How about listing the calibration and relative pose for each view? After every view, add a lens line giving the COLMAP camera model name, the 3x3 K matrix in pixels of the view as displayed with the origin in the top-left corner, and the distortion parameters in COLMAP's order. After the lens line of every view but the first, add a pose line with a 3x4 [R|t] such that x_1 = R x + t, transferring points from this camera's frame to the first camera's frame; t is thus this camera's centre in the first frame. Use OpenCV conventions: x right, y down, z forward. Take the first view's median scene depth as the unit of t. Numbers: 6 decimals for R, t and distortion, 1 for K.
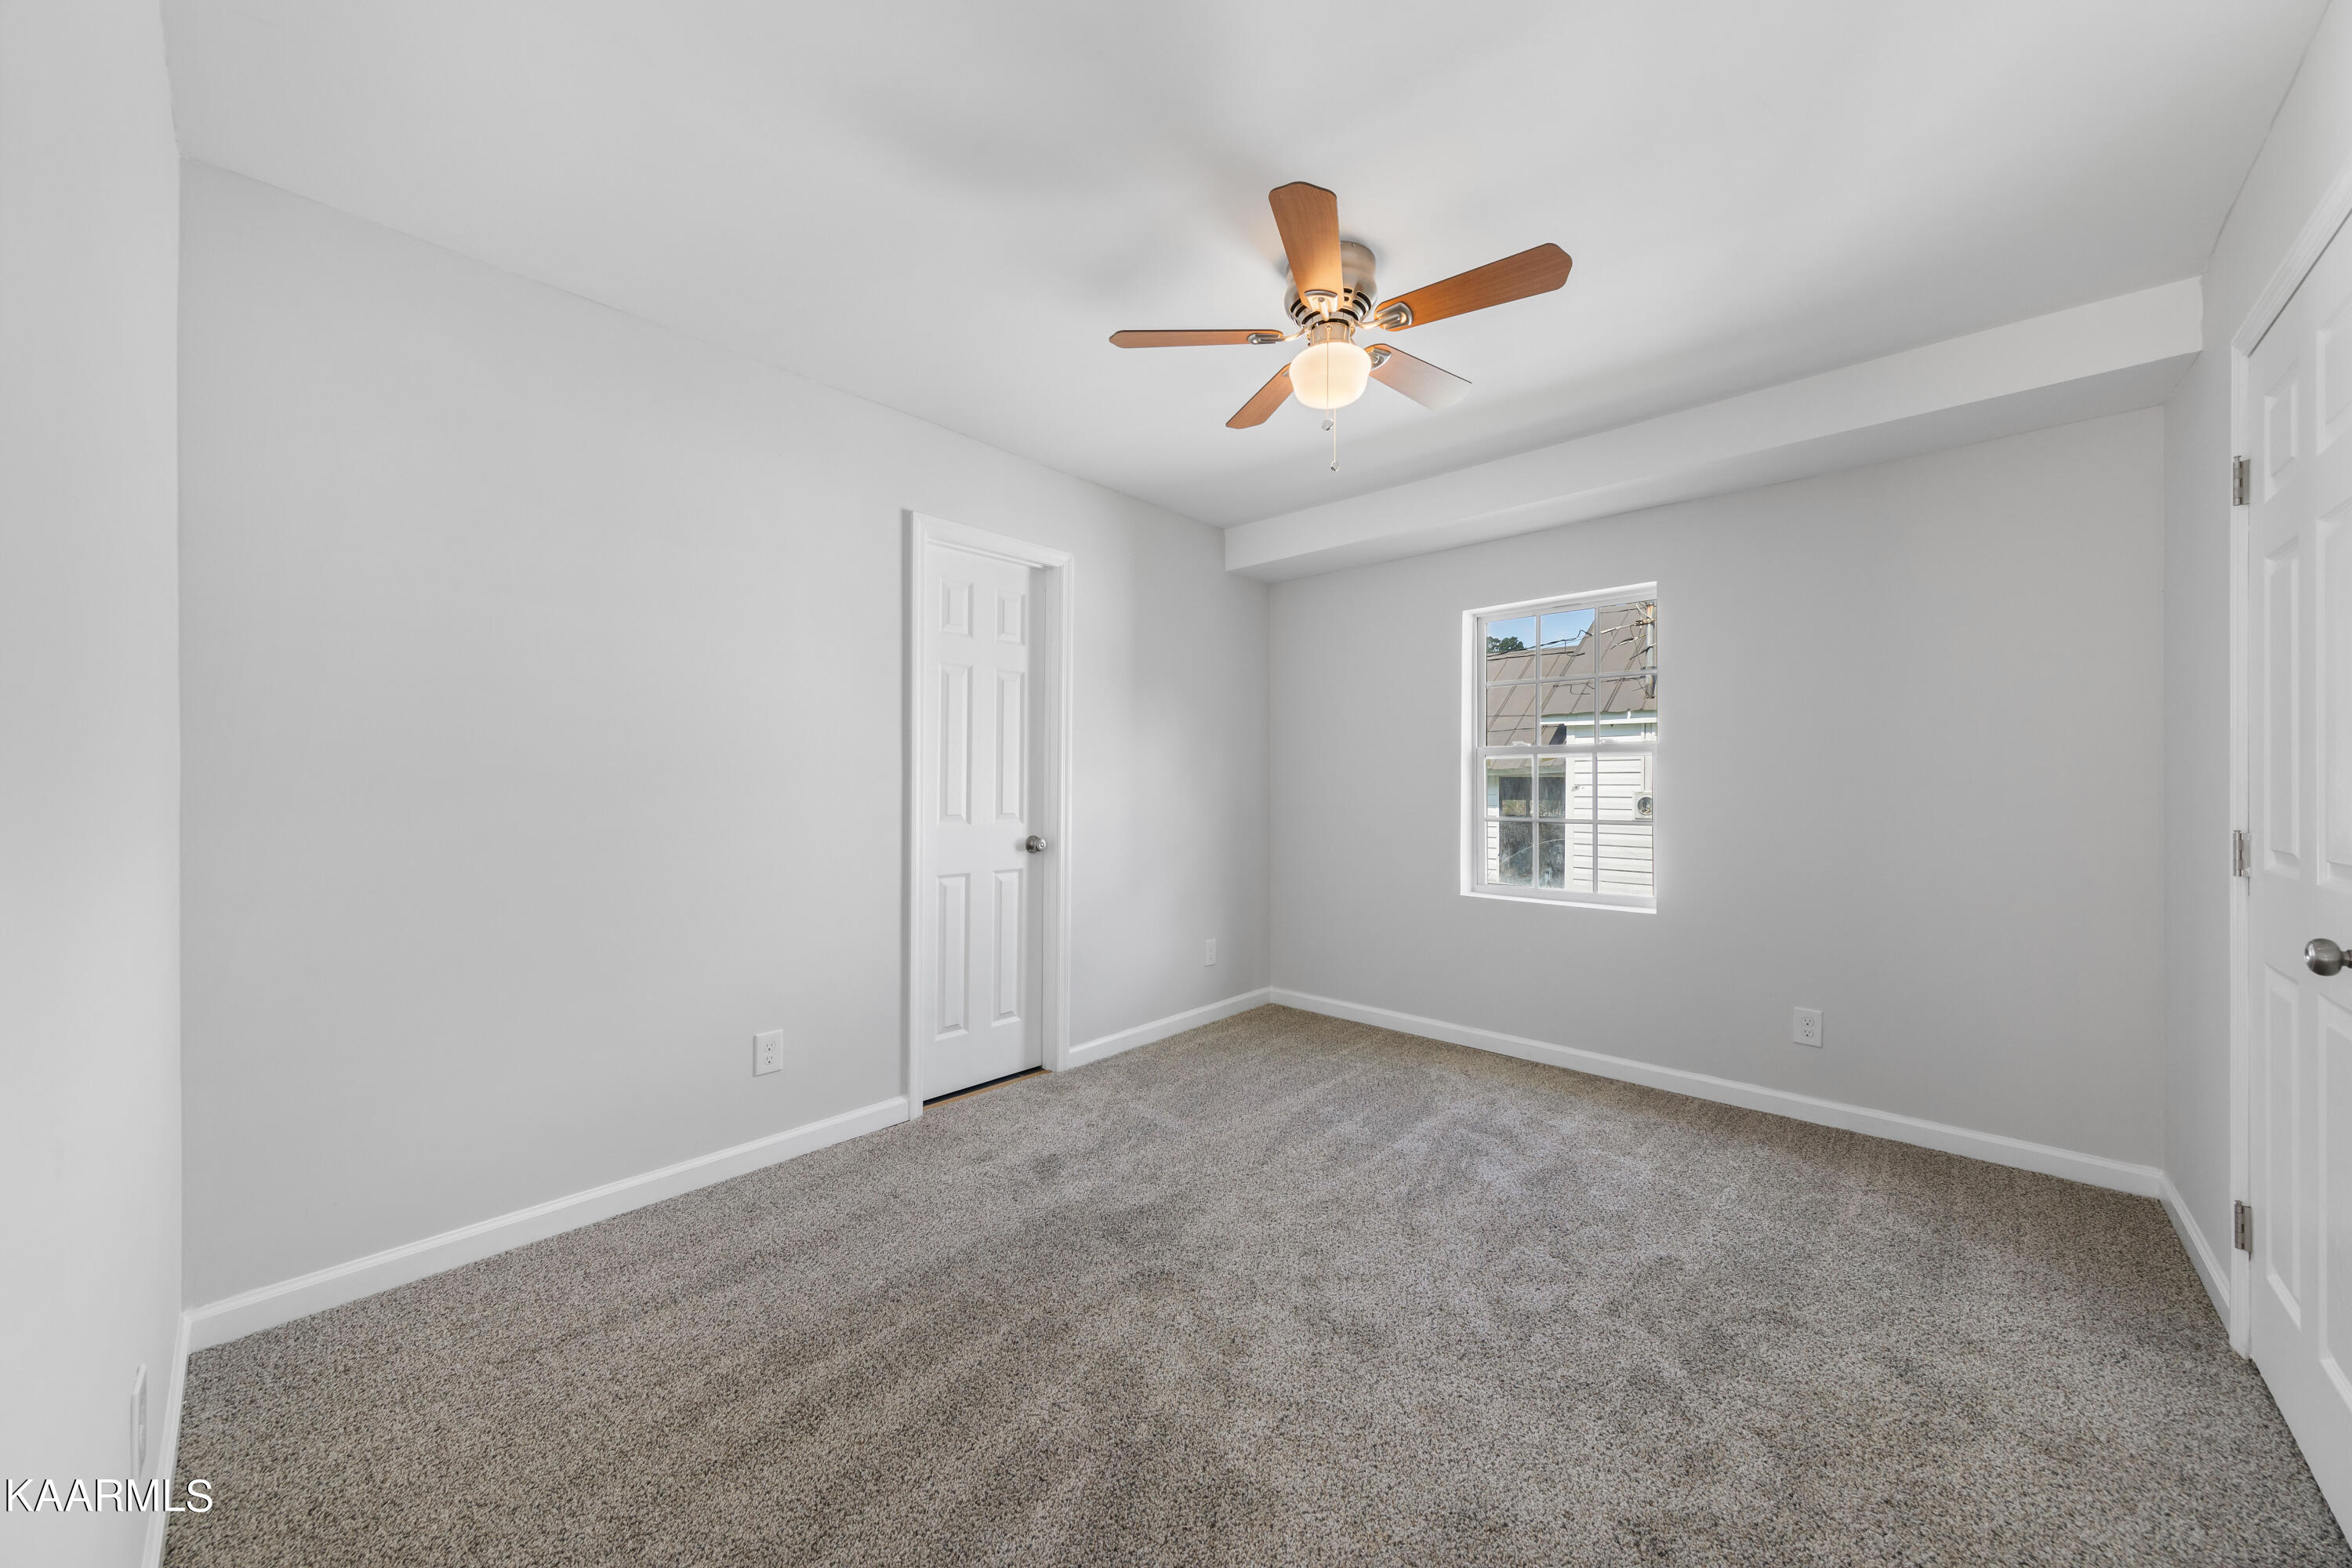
lens RADIAL K [[828.1, 0, 1176.0], [0, 828.1, 784.0], [0, 0, 1]] dist [0.000118, 0.000005]
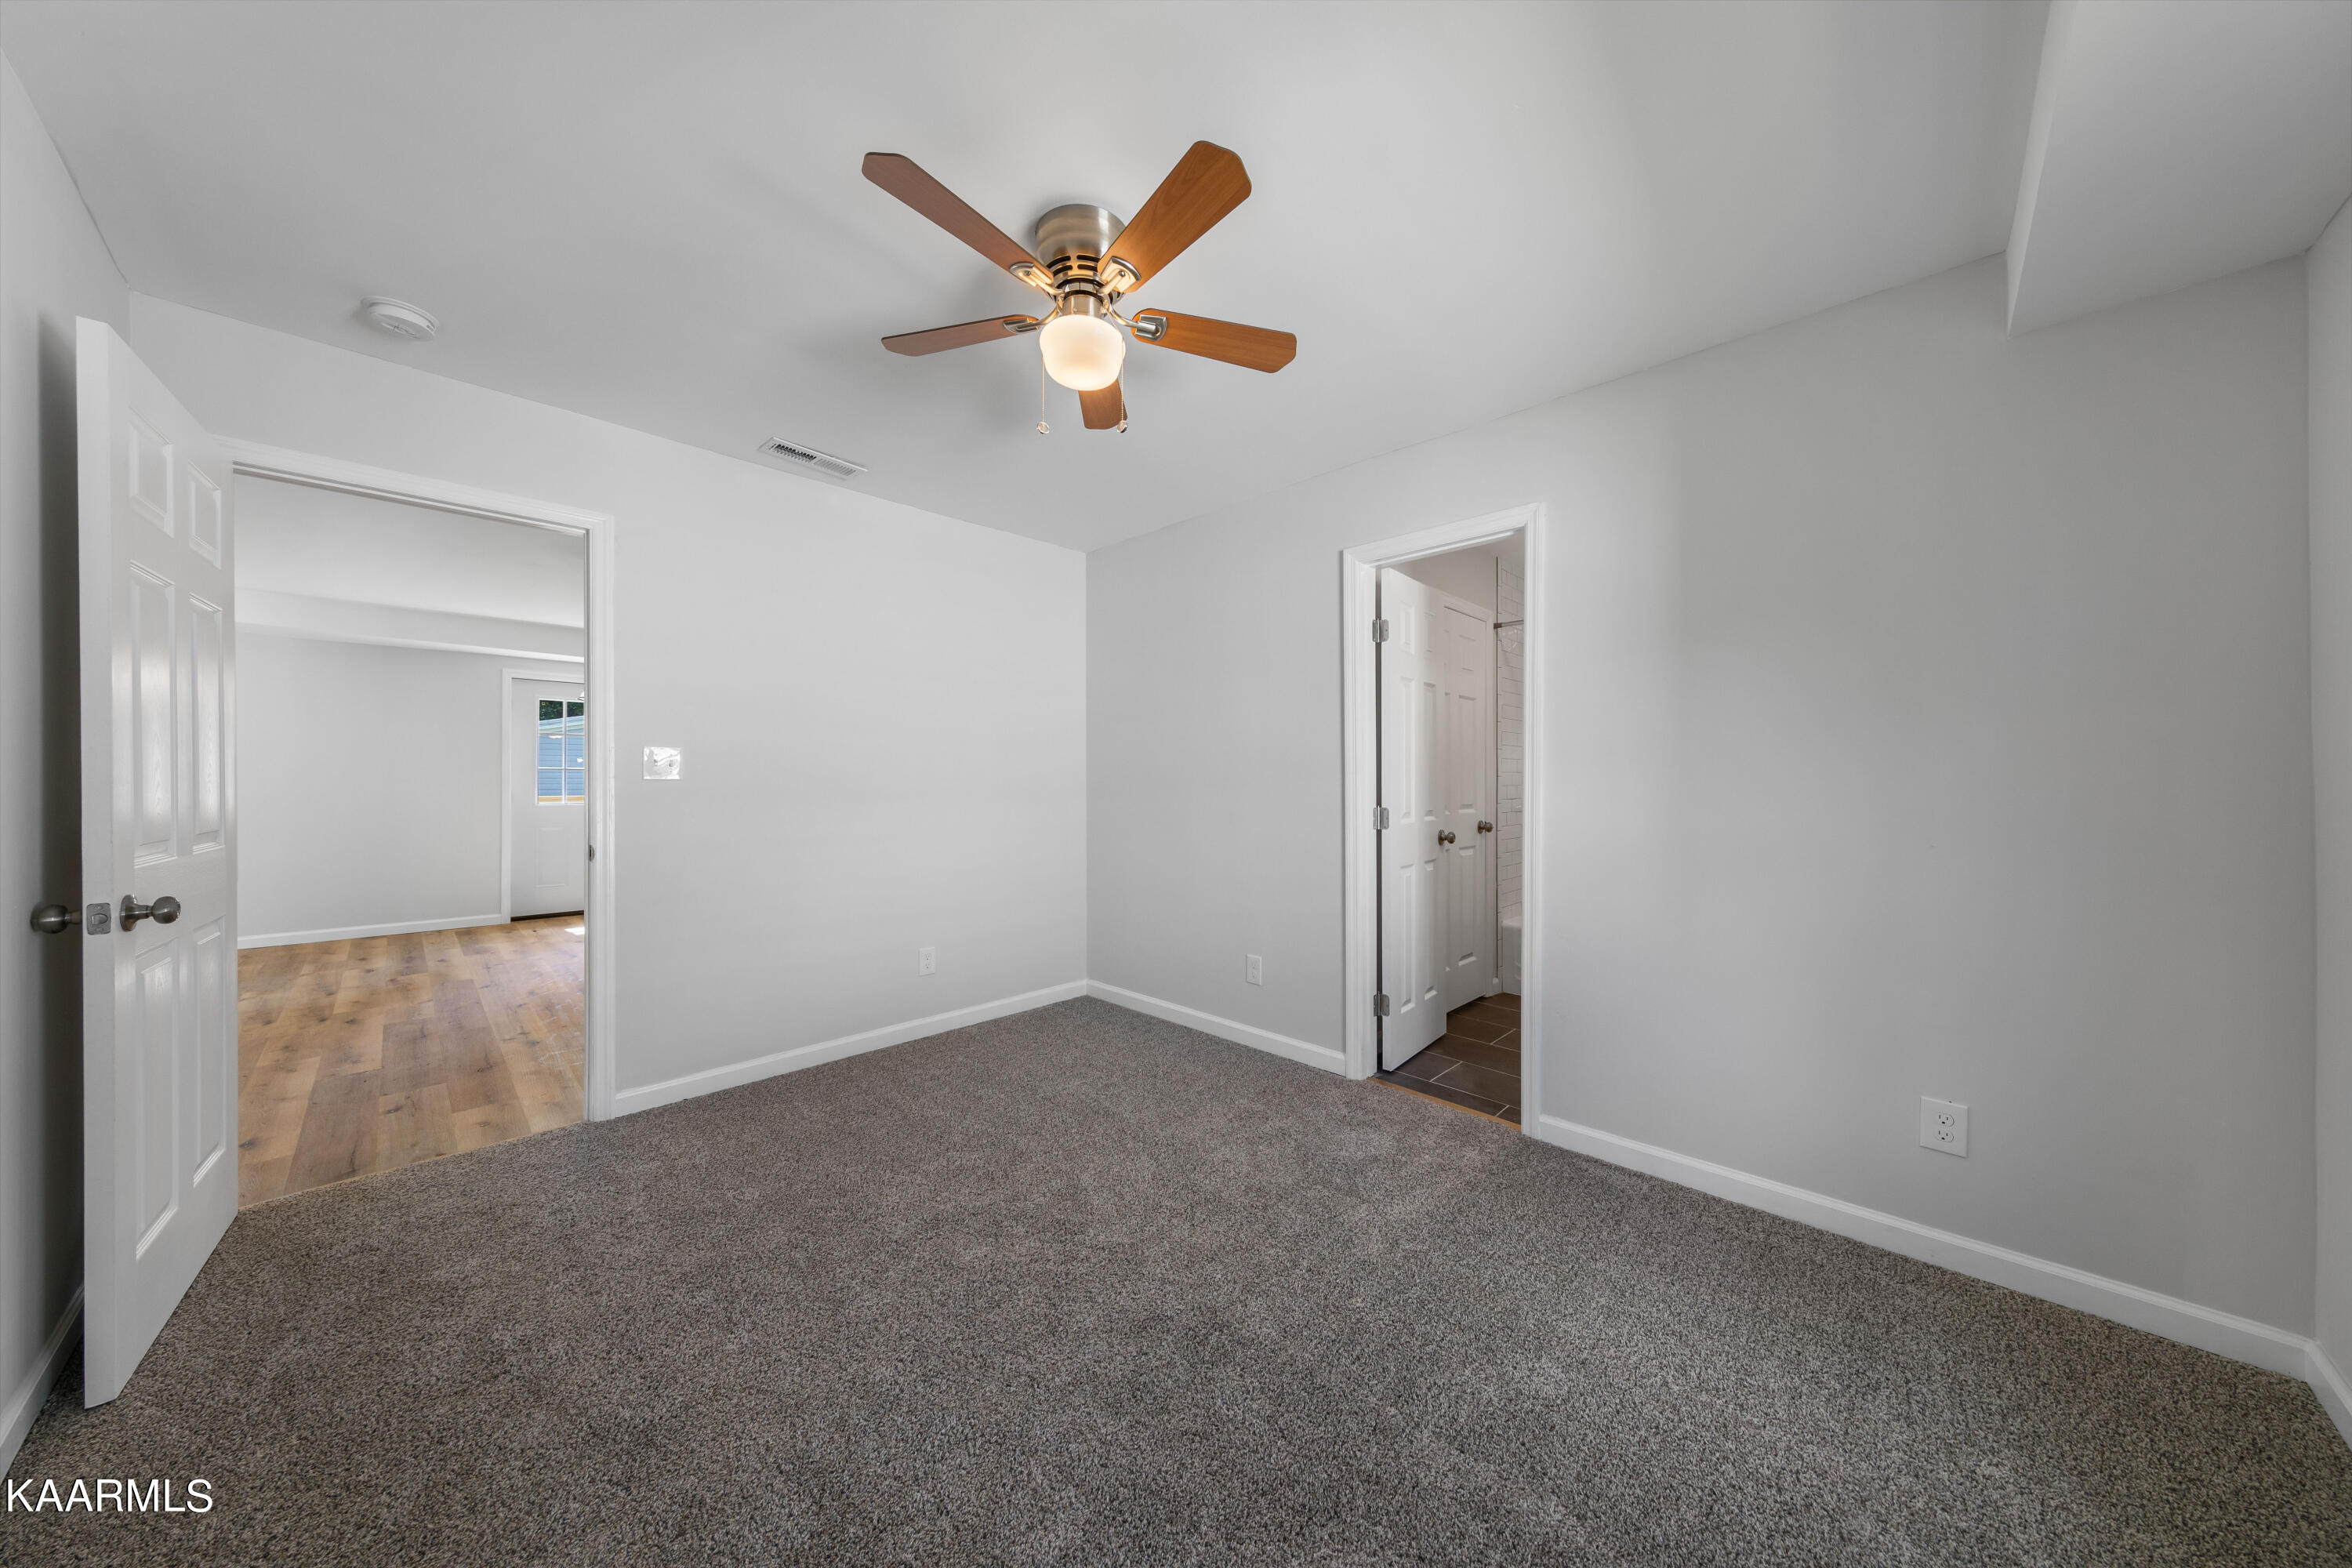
lens RADIAL K [[759.0, 0, 1176.0], [0, 759.0, 784.0], [0, 0, 1]] dist [0.000216, 0.000017]
pose [[-0.041054, -0.001481, -0.999156, 0.733572], [-0.002174, 0.999997, -0.001393, 0.002295], [0.999155, 0.002115, -0.041057, 0.804519]]
